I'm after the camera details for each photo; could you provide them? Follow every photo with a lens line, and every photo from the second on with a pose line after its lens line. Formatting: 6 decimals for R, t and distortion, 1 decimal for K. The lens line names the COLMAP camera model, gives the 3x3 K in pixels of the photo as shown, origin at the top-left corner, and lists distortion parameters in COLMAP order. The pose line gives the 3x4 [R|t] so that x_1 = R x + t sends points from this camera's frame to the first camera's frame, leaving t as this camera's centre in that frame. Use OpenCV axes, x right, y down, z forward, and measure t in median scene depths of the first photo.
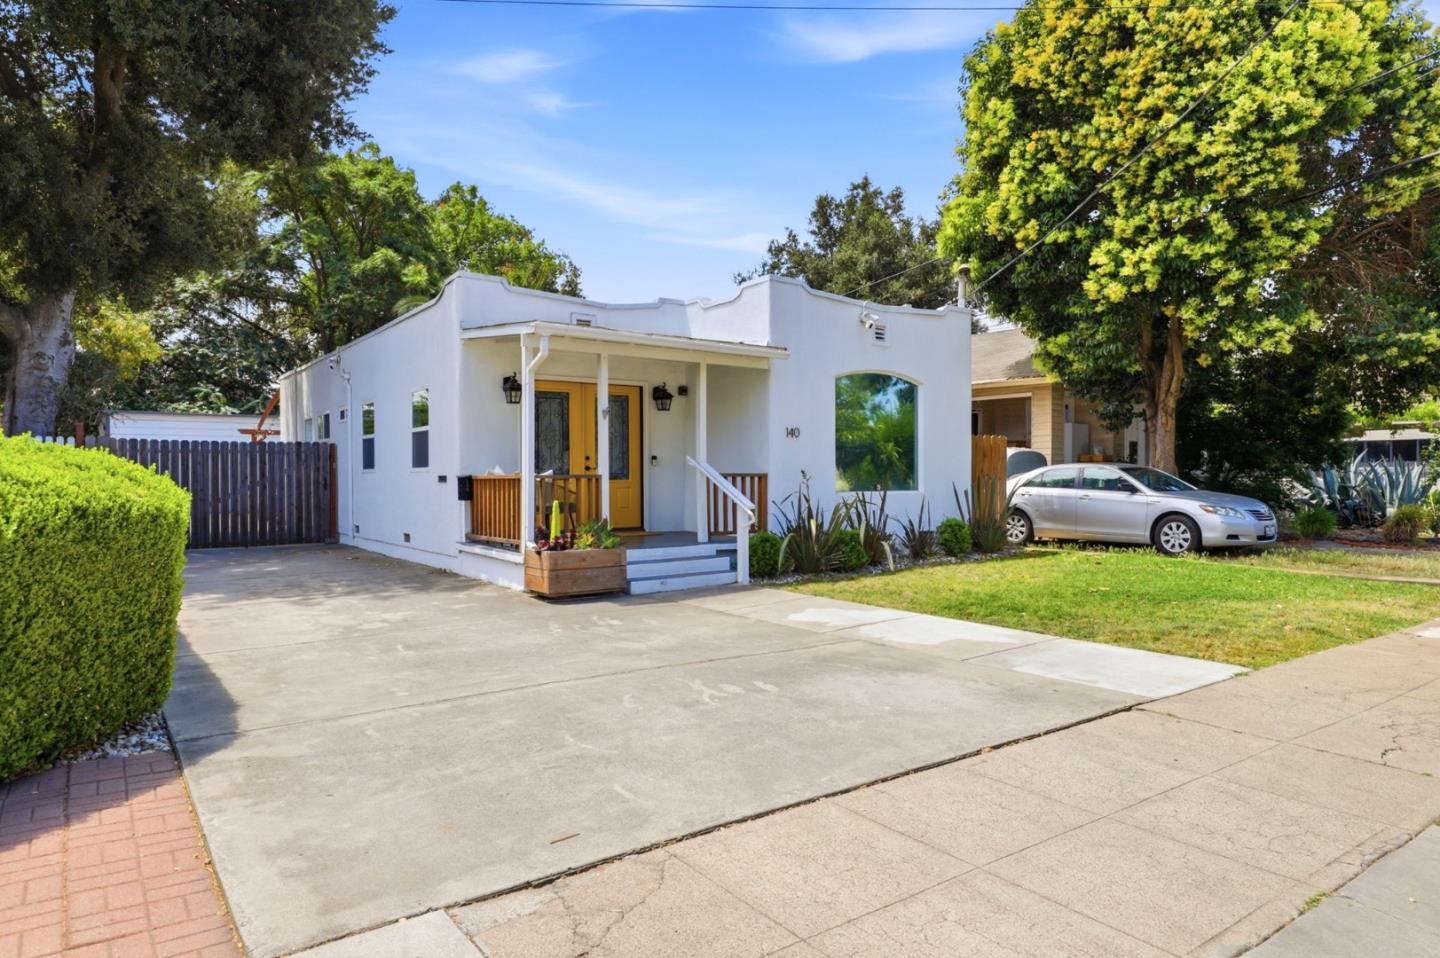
lens RADIAL K [[760.5, 0, 717.6], [0, 760.5, 481.8], [0, 0, 1]] dist [-0.002620, 0.000826]
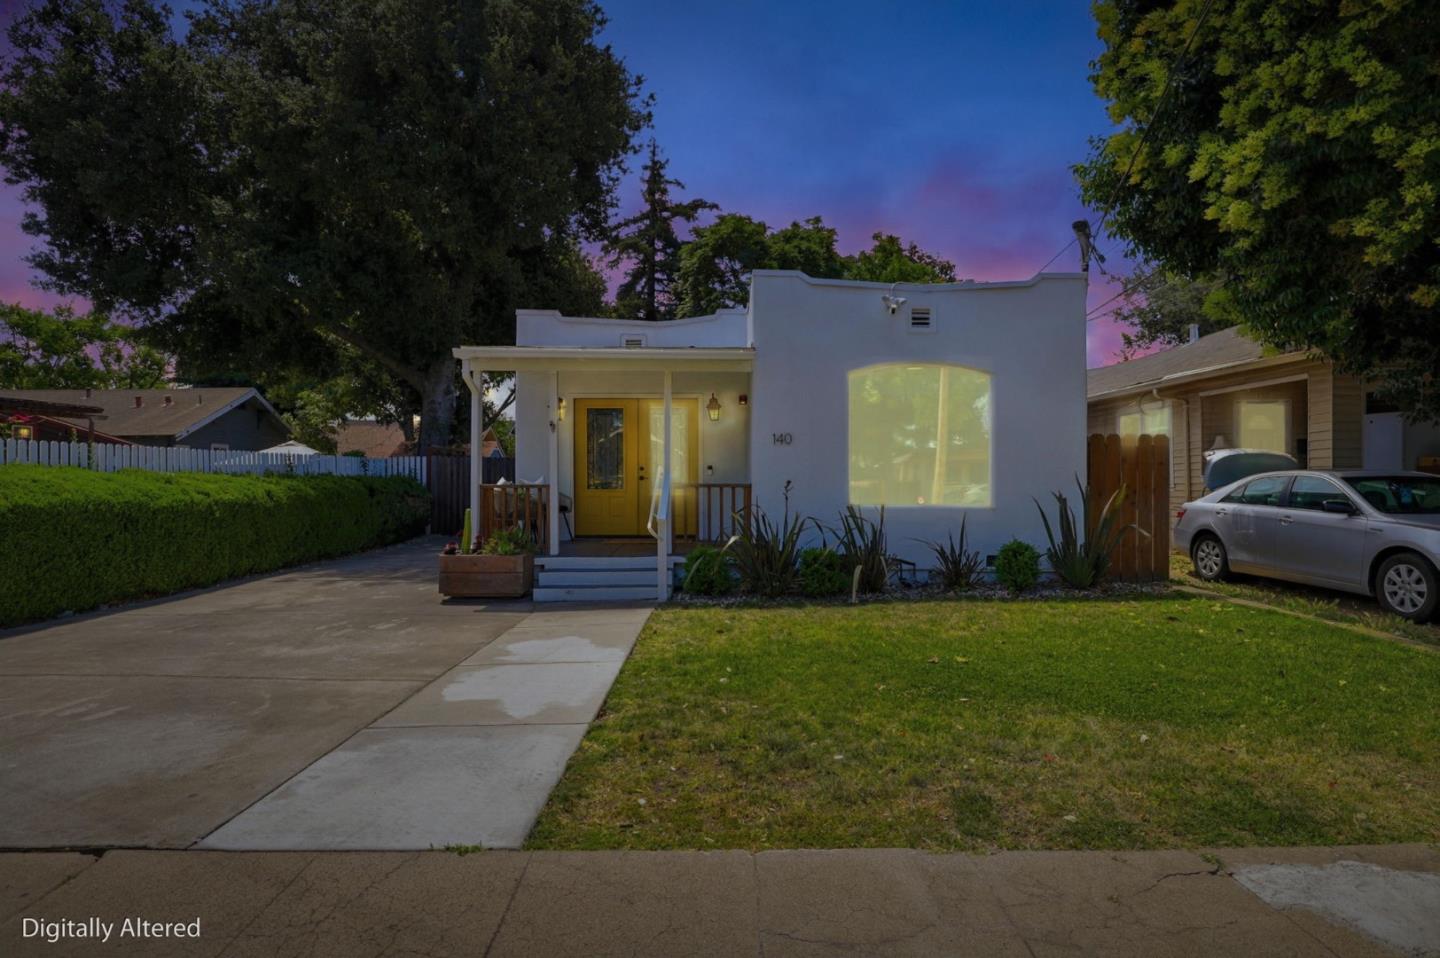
lens RADIAL K [[674.6, 0, 720.0], [0, 674.6, 474.4], [0, 0, 1]] dist [0.003557, 0.000763]
pose [[0.860631, -0.003843, -0.509214, 0.399686], [-0.007354, 0.999773, -0.019975, -0.004902], [0.509175, 0.020936, 0.860408, 0.234742]]
